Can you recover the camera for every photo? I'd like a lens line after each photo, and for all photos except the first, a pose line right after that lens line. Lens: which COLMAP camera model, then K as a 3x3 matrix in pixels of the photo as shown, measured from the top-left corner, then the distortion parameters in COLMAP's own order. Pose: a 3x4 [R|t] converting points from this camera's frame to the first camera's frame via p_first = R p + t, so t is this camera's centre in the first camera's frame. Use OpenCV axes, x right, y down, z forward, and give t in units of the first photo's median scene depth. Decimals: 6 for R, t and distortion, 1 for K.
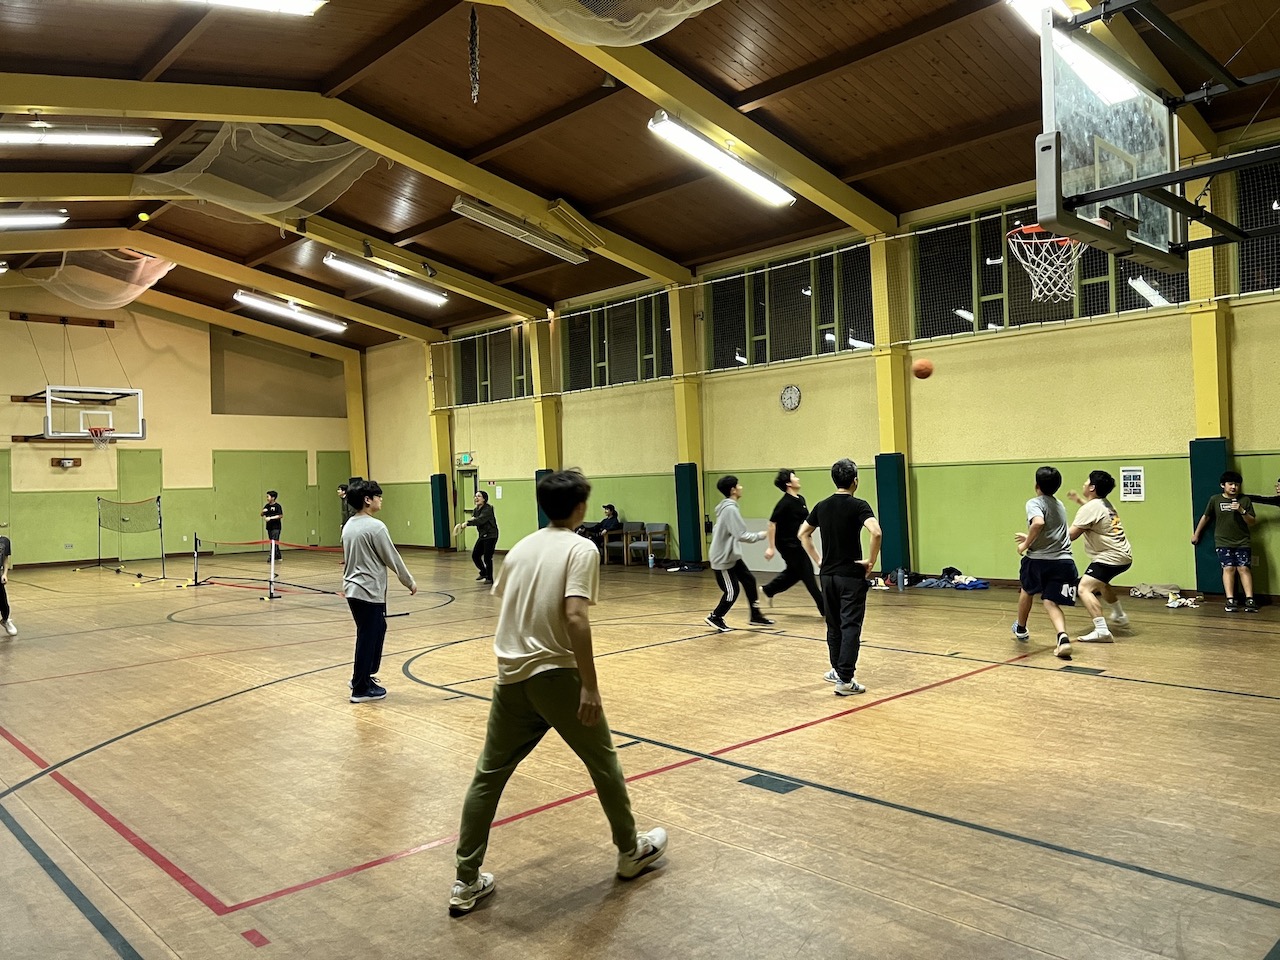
lens RADIAL K [[953.8, 0, 628.3], [0, 953.8, 493.5], [0, 0, 1]] dist [0.099173, -0.120139]
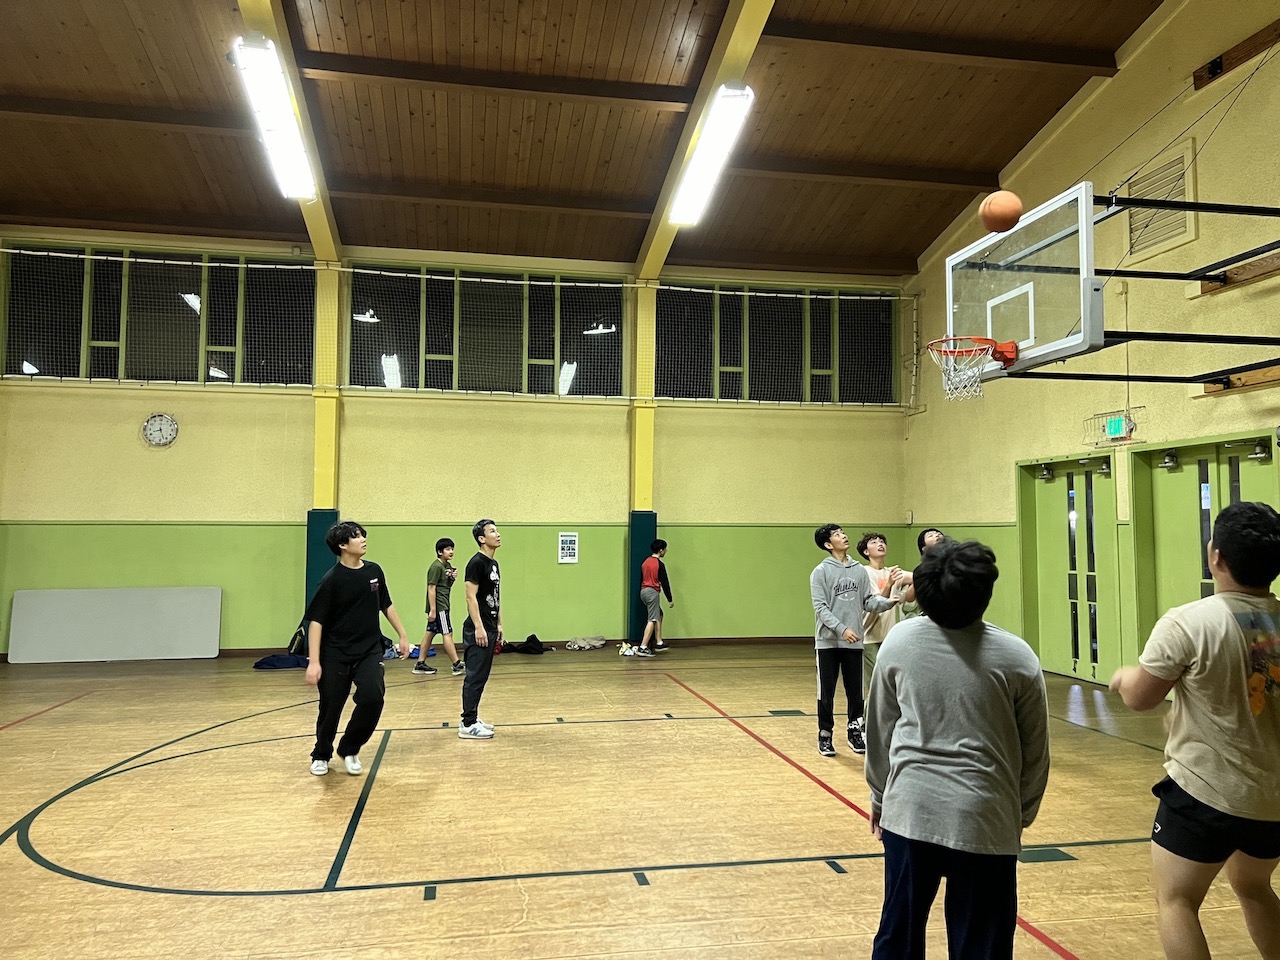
lens RADIAL K [[950.9, 0, 640.0], [0, 950.9, 480.0], [0, 0, 1]] dist [0.091243, -0.115573]
pose [[0.528424, 0.080464, 0.845159, -0.363798], [-0.006095, 0.995832, -0.090999, 0.011368], [-0.848959, 0.042935, 0.526712, 0.341714]]
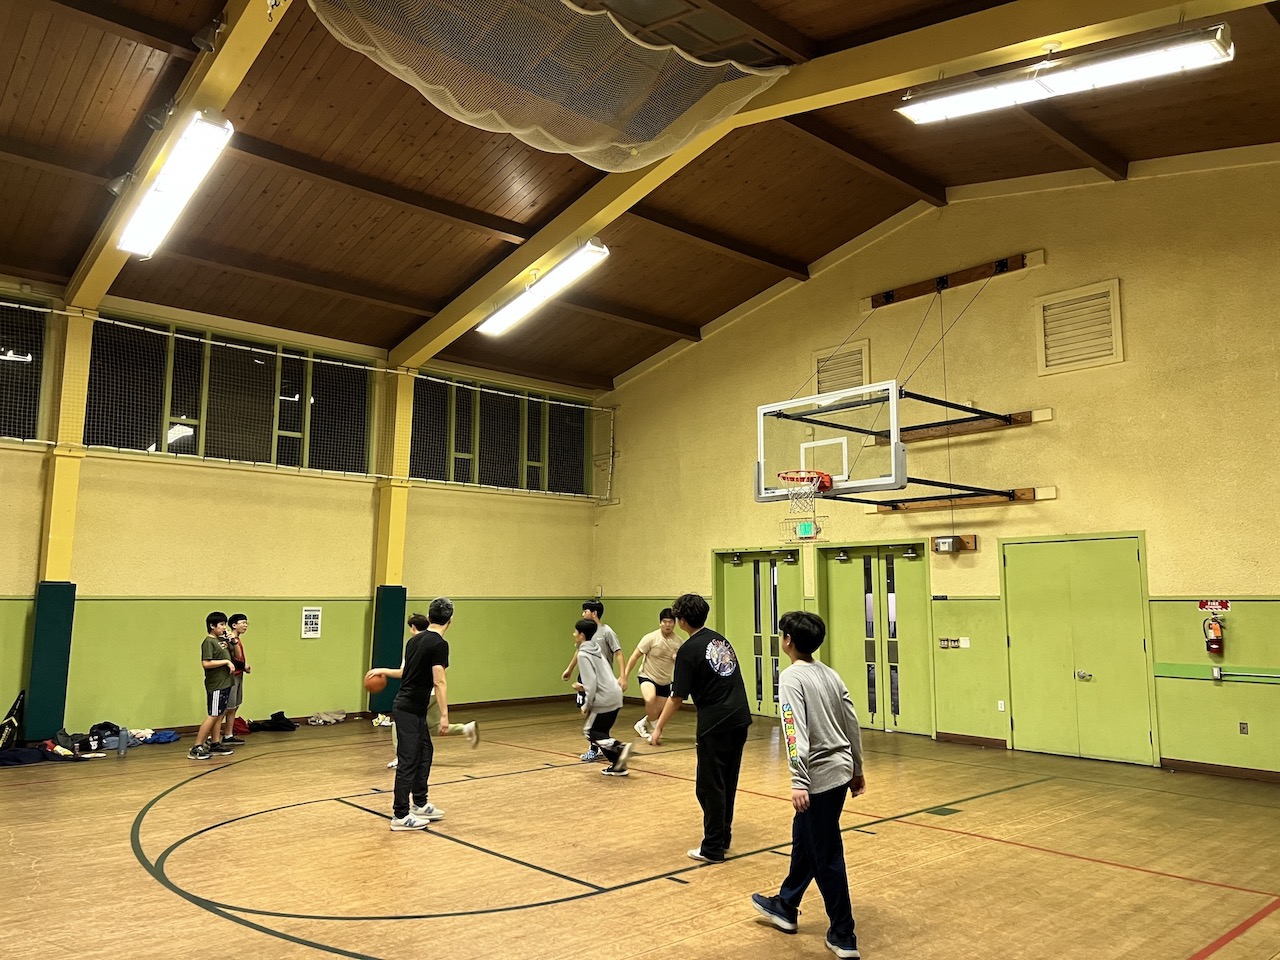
lens RADIAL K [[953.8, 0, 628.3], [0, 953.8, 493.5], [0, 0, 1]] dist [0.099173, -0.120139]
pose [[0.014473, 0.144213, 0.989441, -0.581578], [0.014289, 0.989414, -0.144418, 0.008564], [-0.999793, 0.016228, 0.012259, 0.607814]]
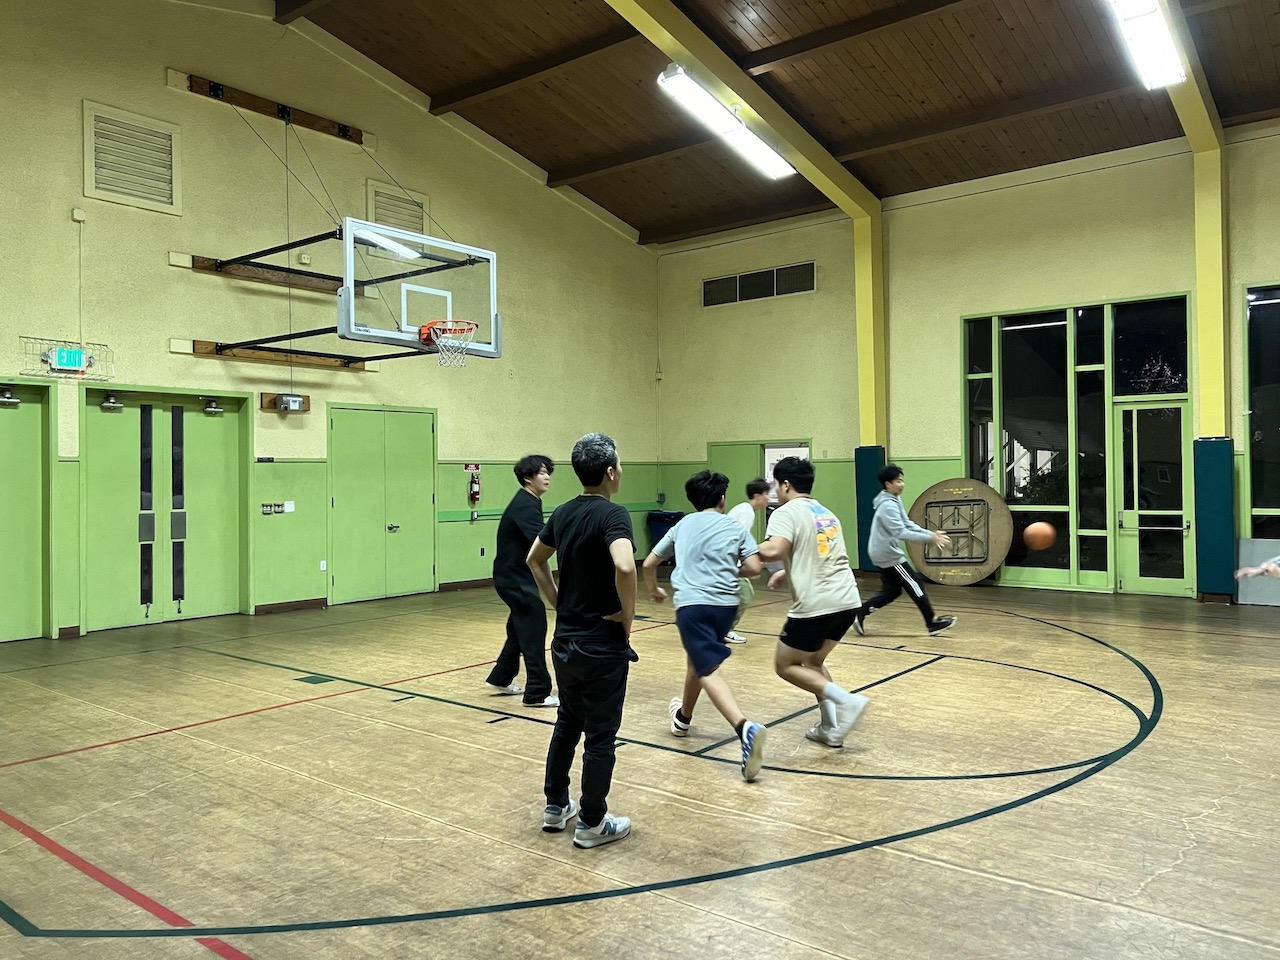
lens RADIAL K [[950.9, 0, 640.0], [0, 950.9, 480.0], [0, 0, 1]] dist [0.091243, -0.115573]
pose [[-0.988912, 0.038487, -0.143430, 0.167809], [0.035162, 0.999053, 0.025642, -0.014772], [0.144281, 0.020314, -0.989328, 1.216330]]
